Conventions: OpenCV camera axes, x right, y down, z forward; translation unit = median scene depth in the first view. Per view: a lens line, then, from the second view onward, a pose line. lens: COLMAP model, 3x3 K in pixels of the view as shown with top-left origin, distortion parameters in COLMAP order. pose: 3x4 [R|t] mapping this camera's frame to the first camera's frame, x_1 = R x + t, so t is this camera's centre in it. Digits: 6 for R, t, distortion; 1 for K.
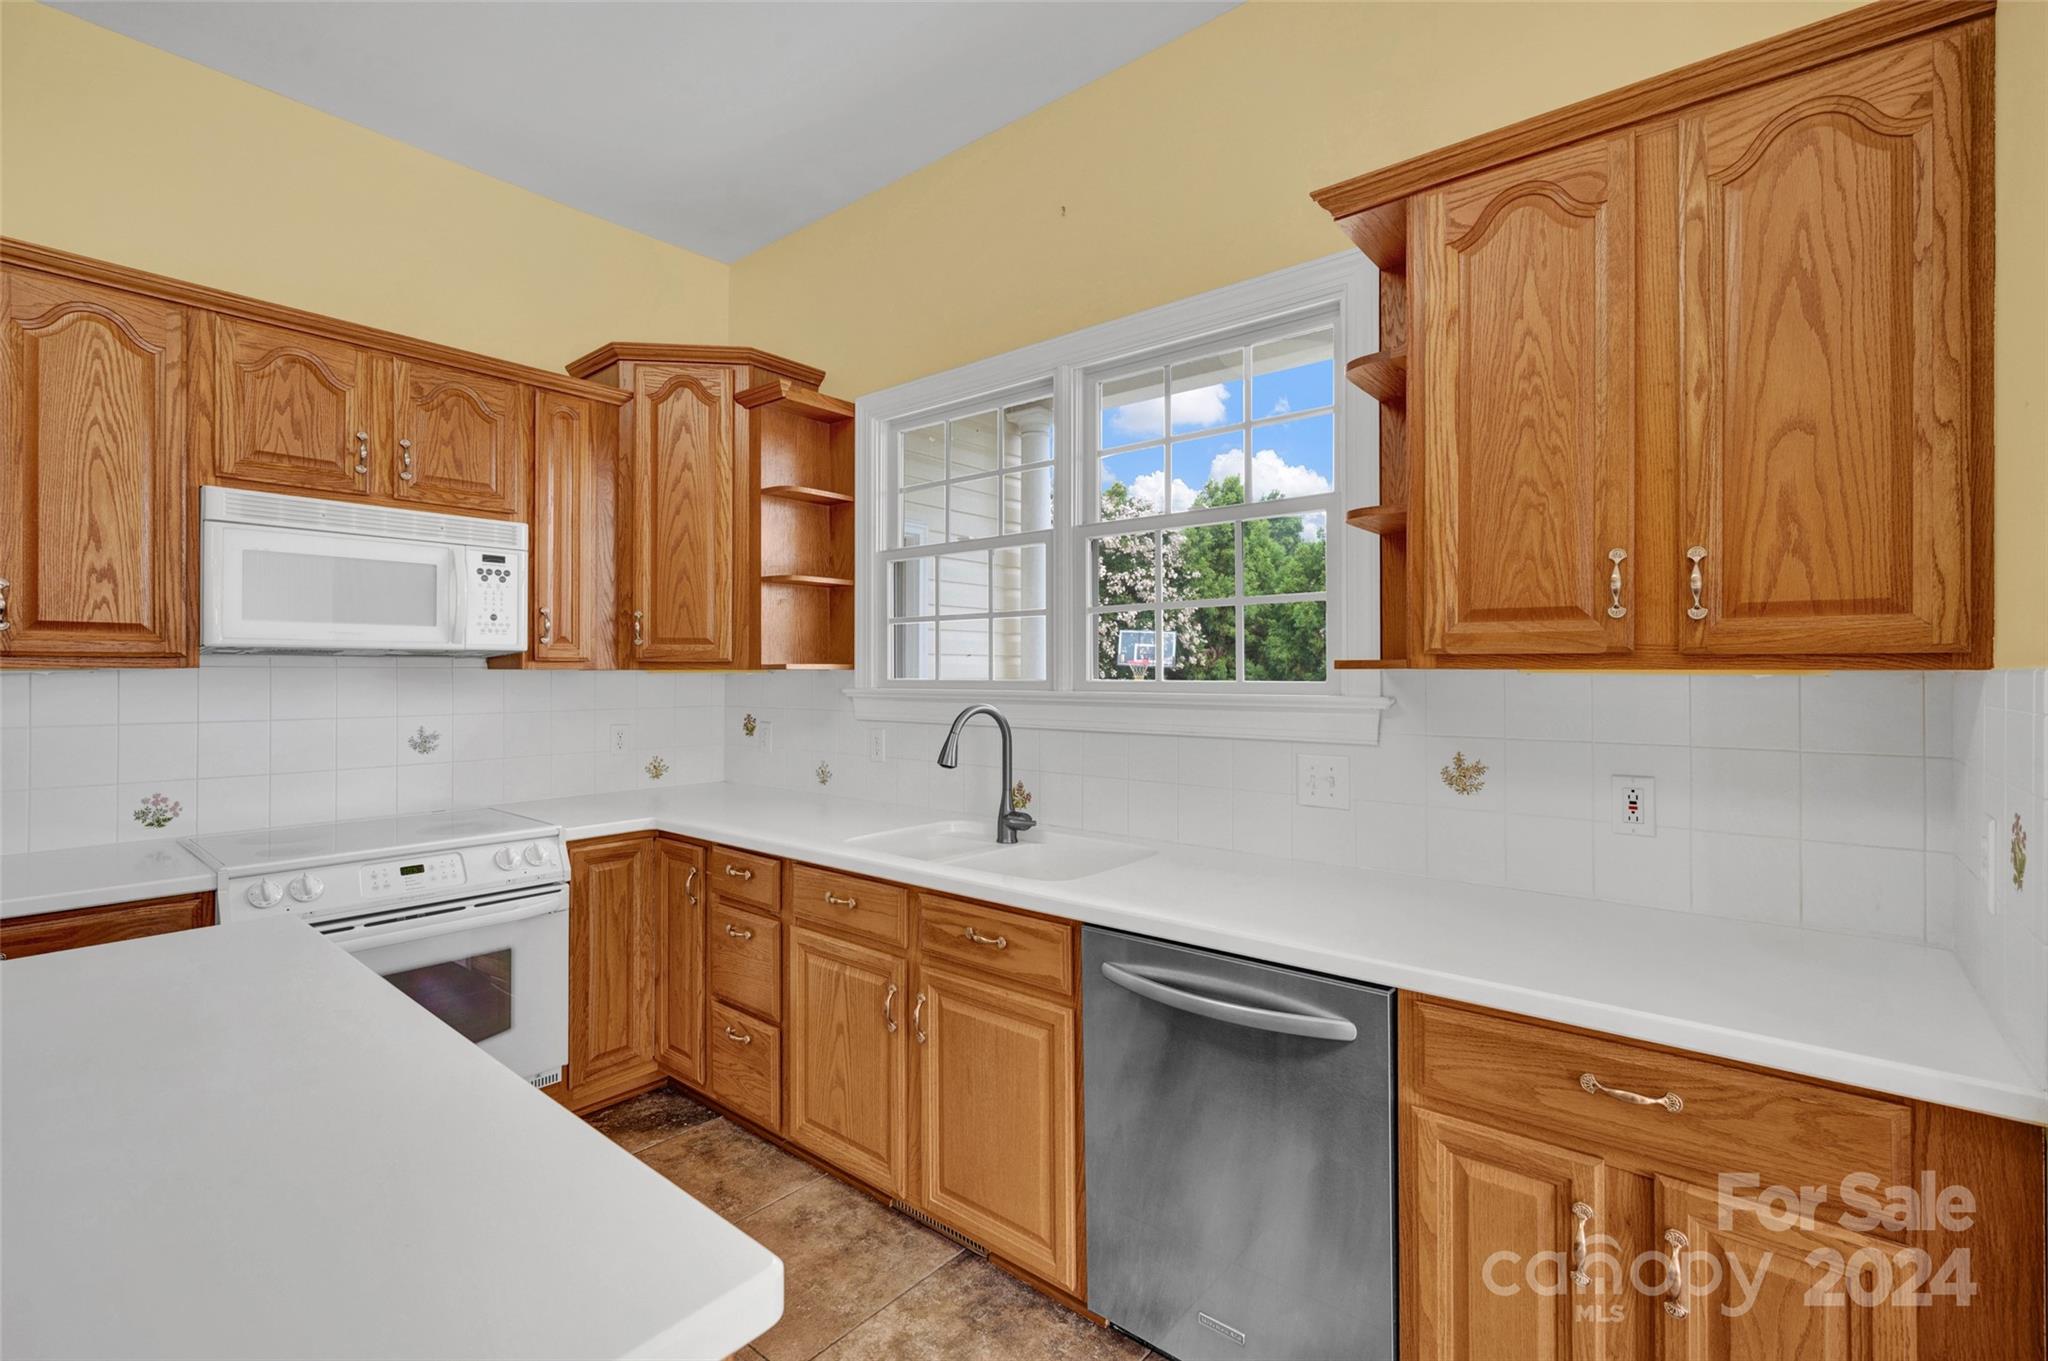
lens RADIAL K [[917.7, 0, 1033.8], [0, 917.7, 665.9], [0, 0, 1]] dist [0.002781, -0.000411]
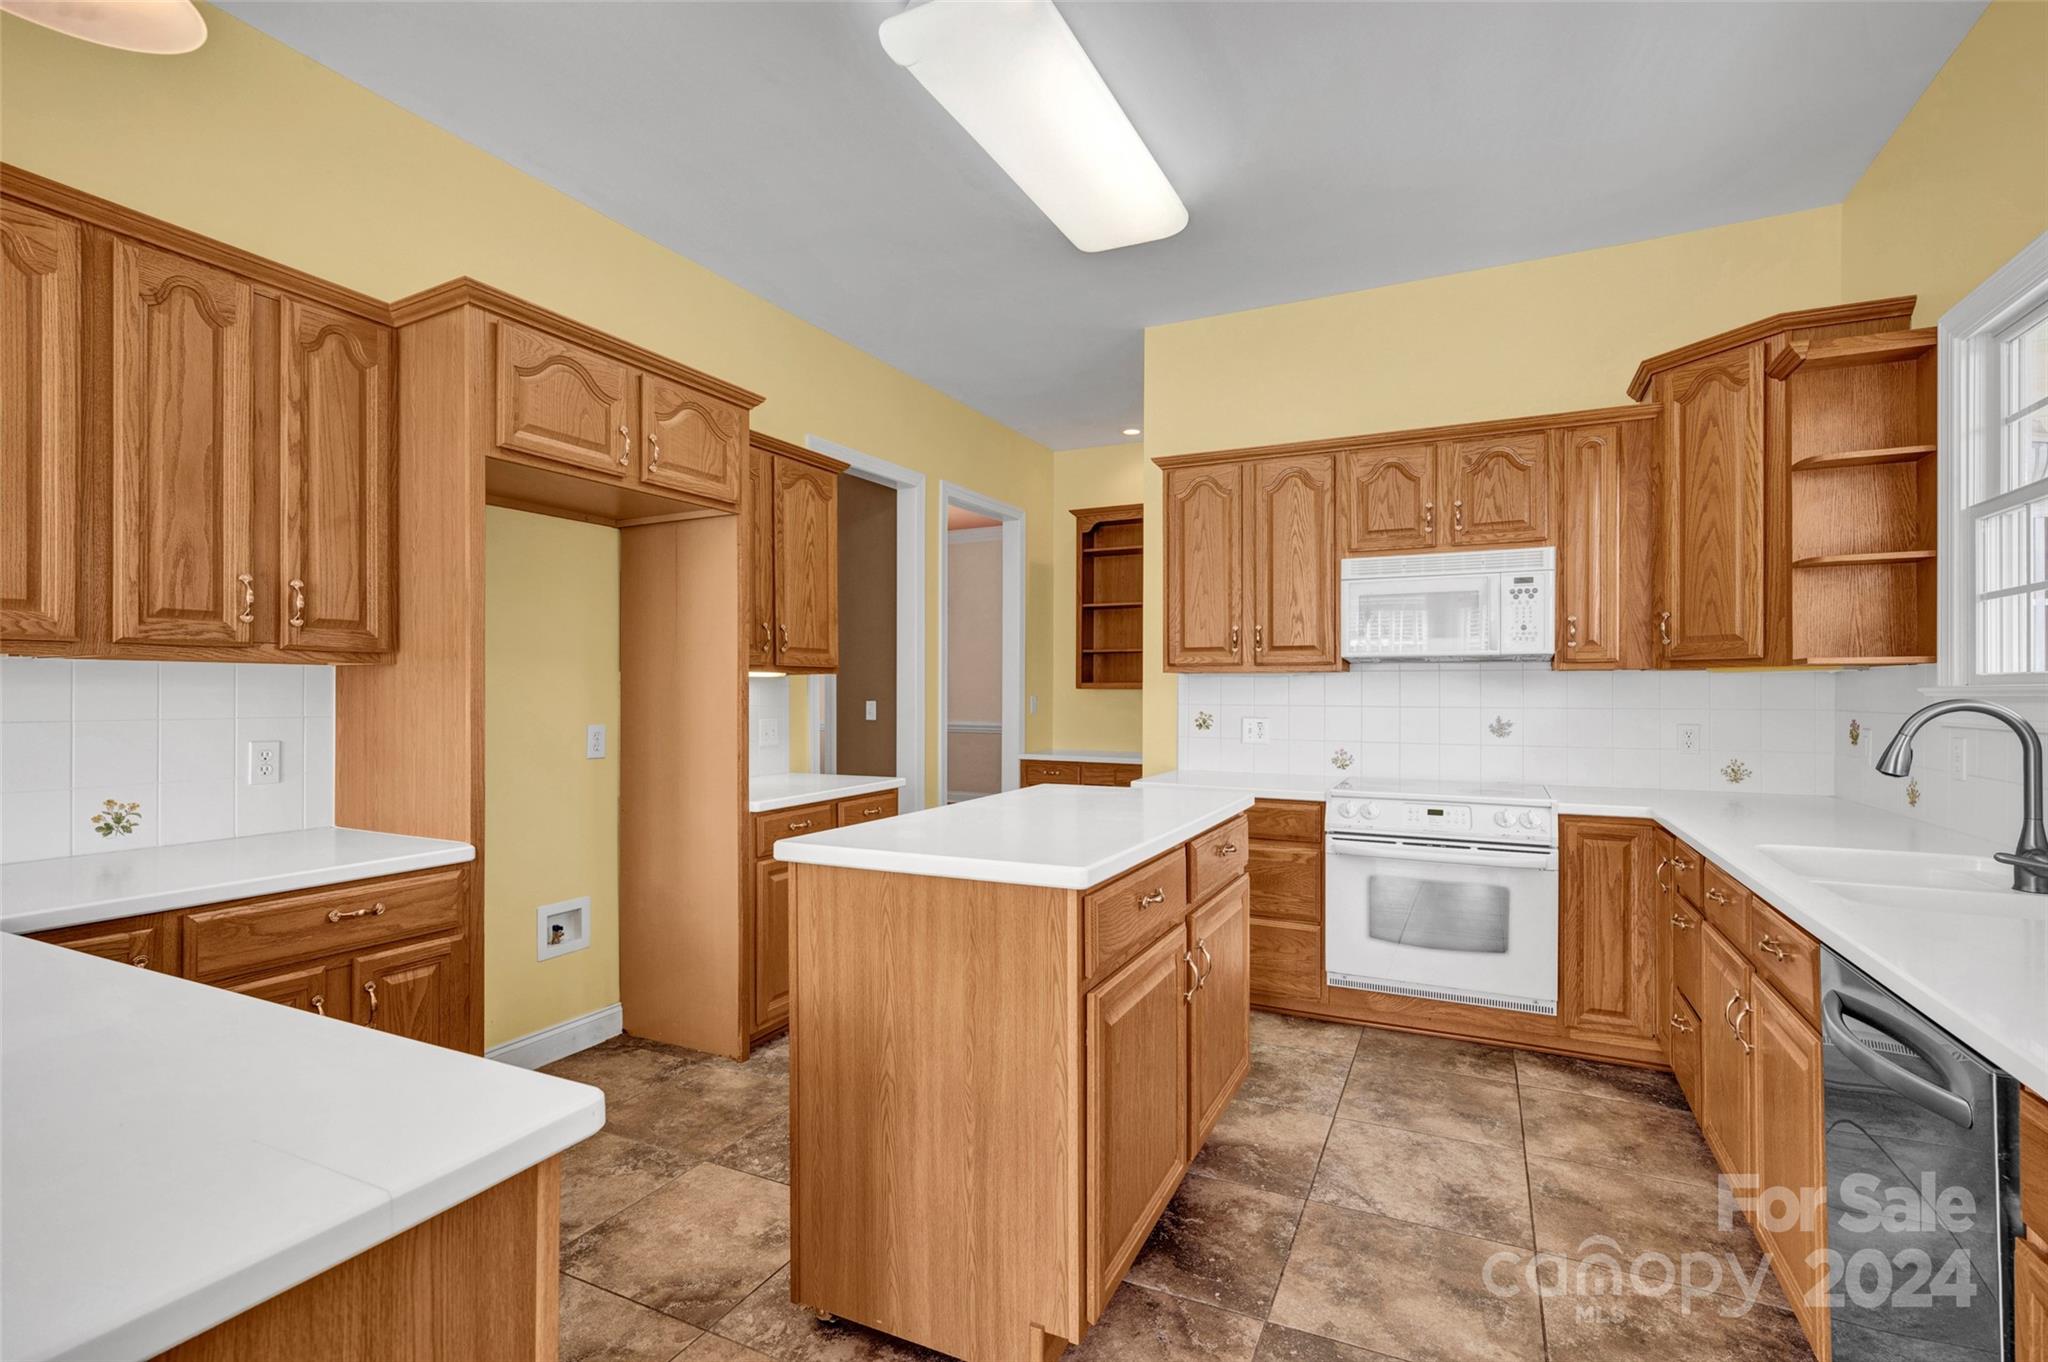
lens RADIAL K [[917.7, 0, 1013.7], [0, 917.7, 691.0], [0, 0, 1]] dist [0.002781, -0.000411]
pose [[0.224958, -0.000216, -0.974369, 0.464254], [0.002792, 0.999996, 0.000423, 0.030144], [0.974365, -0.002815, 0.224957, 0.053129]]
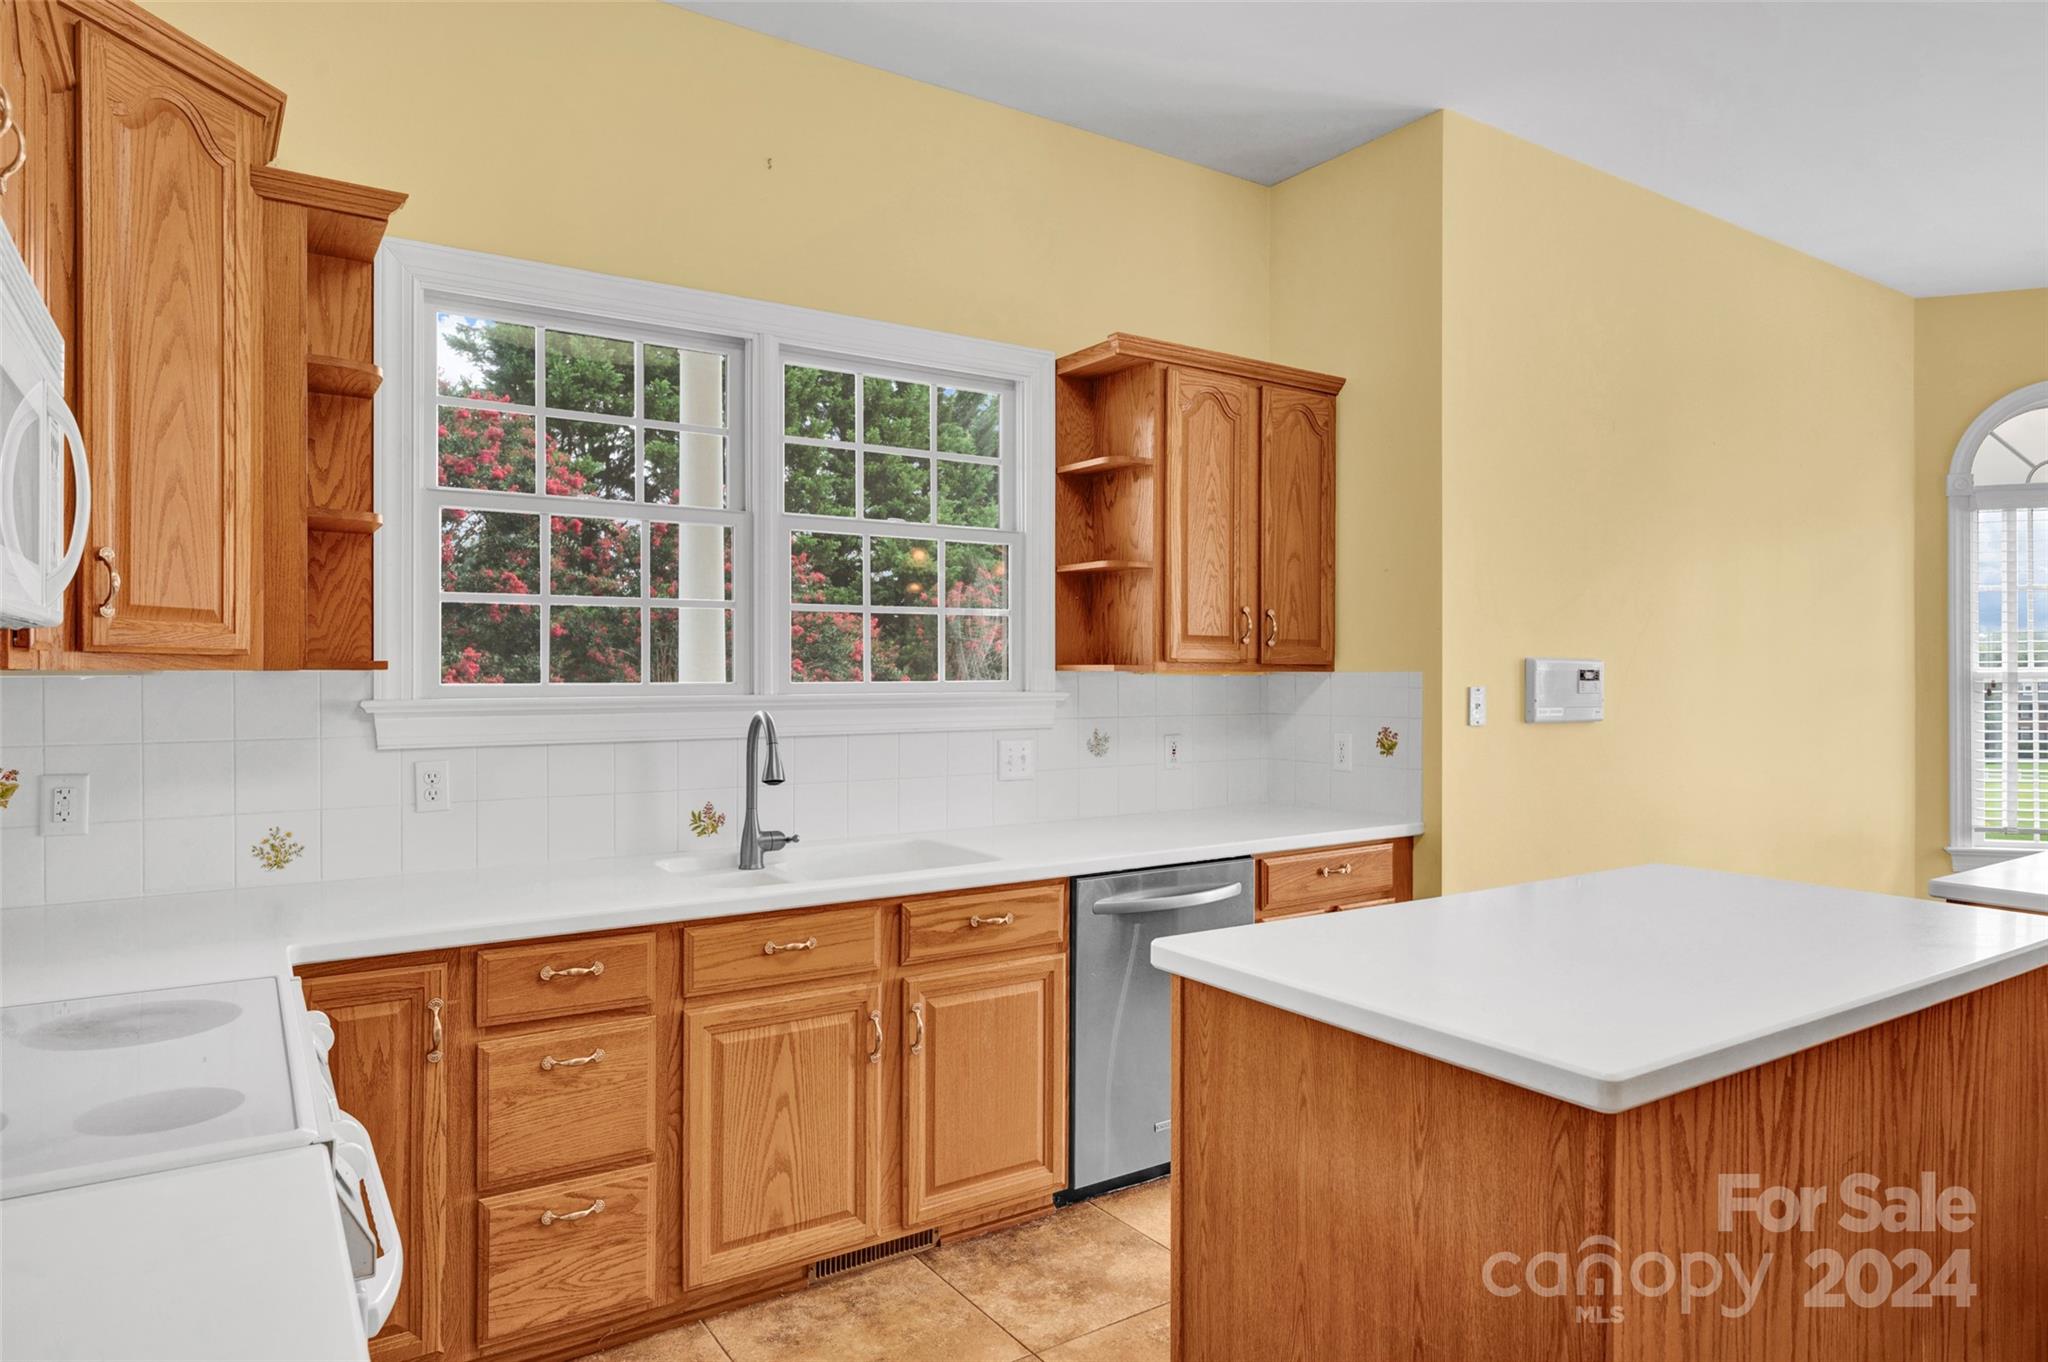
lens RADIAL K [[1212.6, 0, 1017.6], [0, 1212.6, 675.9], [0, 0, 1]] dist [0.014970, 0.000727]
pose [[0.289245, -0.002542, 0.957252, -1.009062], [-0.004989, 0.999979, 0.004163, 0.002107], [-0.957242, -0.005980, 0.289227, 0.400211]]
